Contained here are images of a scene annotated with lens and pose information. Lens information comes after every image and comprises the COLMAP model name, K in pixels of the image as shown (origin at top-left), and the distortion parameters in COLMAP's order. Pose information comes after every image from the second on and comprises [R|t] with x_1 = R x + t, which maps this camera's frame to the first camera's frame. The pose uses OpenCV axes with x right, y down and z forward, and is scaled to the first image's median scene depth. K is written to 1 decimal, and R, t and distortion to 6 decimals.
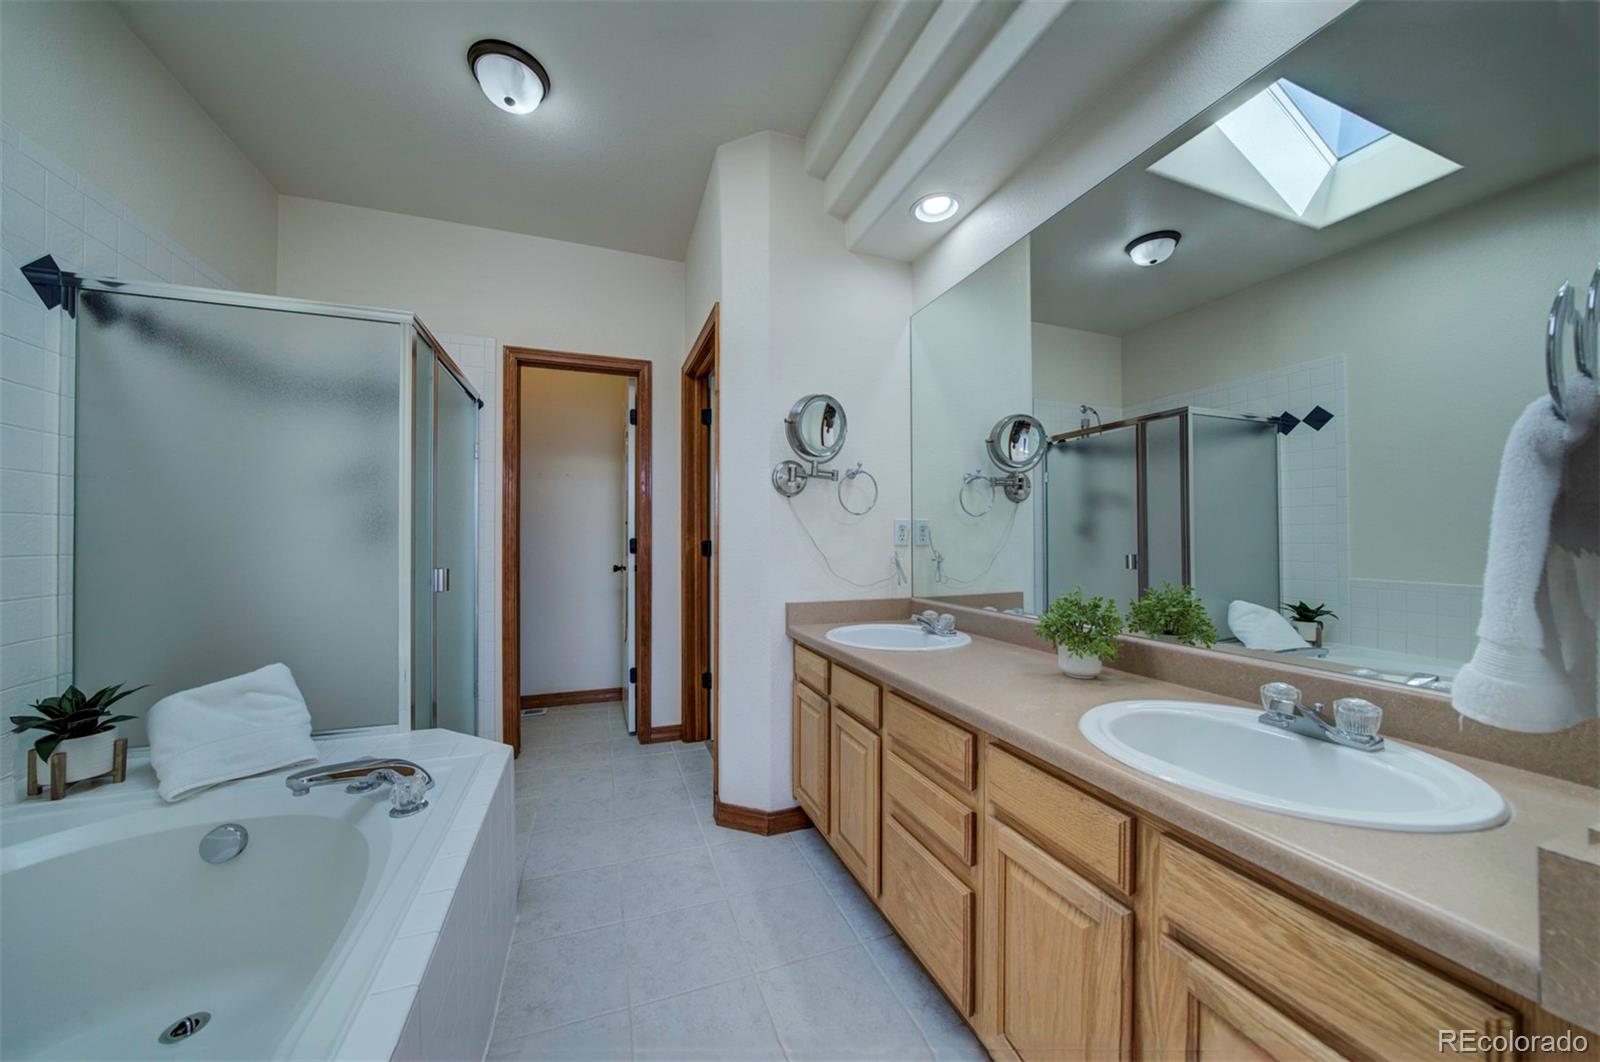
lens RADIAL K [[543.0, 0, 800.0], [0, 543.0, 531.0], [0, 0, 1]] dist [-0.002069, 0.001479]
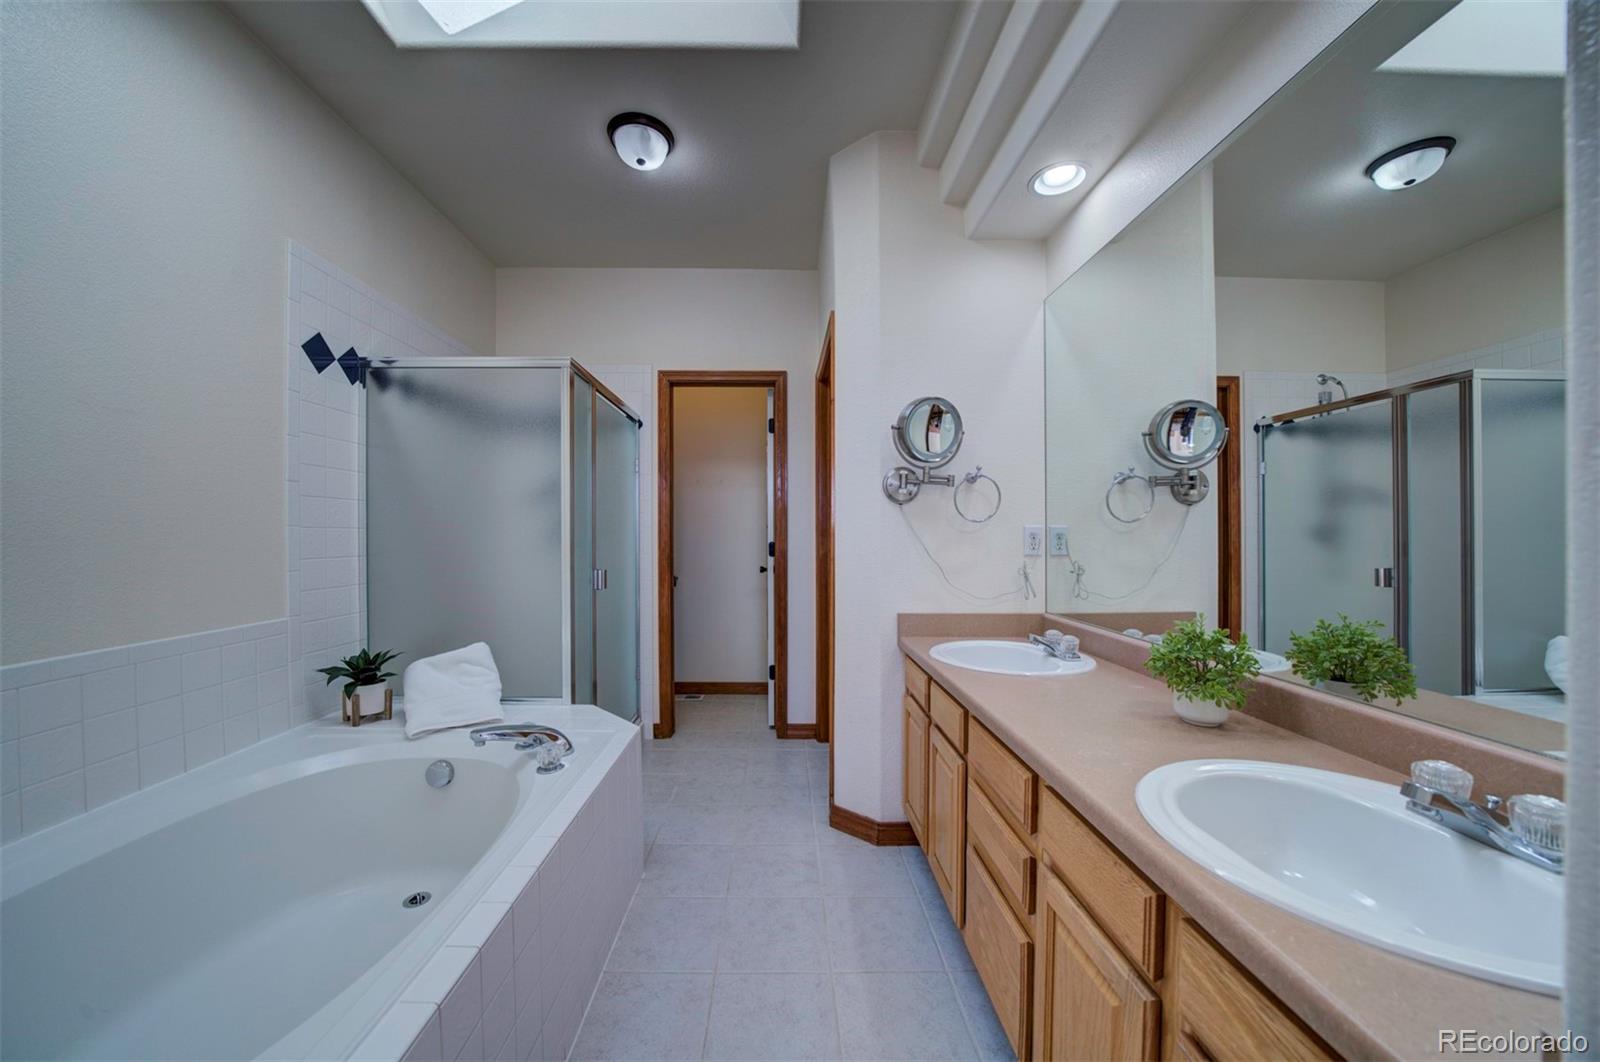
lens RADIAL K [[560.1, 0, 799.2], [0, 560.1, 535.7], [0, 0, 1]] dist [-0.013274, 0.002131]
pose [[0.946615, 0.005358, -0.322321, 0.140622], [-0.000508, 0.999885, 0.015129, -0.023271], [0.322366, -0.014157, 0.946509, -0.006815]]
